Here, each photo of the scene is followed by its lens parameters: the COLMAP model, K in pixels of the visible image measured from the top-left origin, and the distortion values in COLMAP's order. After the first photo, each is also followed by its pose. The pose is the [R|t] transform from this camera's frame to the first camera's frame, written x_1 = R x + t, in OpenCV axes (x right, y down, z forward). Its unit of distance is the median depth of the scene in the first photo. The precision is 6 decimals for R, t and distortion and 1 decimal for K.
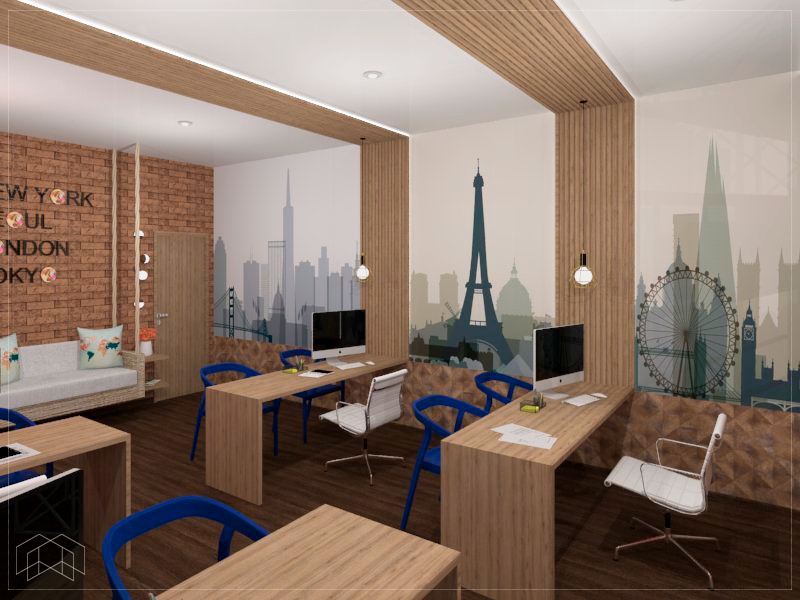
lens RADIAL K [[541.1, 0, 385.1], [0, 541.1, 261.3], [0, 0, 1]] dist [-0.000416, -0.000301]
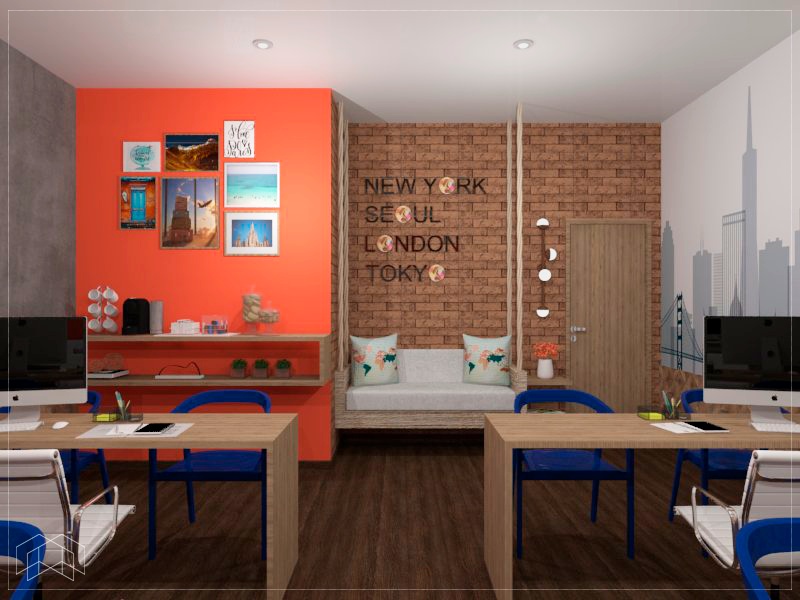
lens RADIAL K [[601.3, 0, 399.2], [0, 601.3, 304.1], [0, 0, 1]] dist [-0.000776, -0.003825]
pose [[0.573306, 0.000890, -0.819341, 0.159986], [0.003663, 0.999987, 0.003649, 0.071637], [0.819333, -0.005093, 0.573296, 0.368910]]
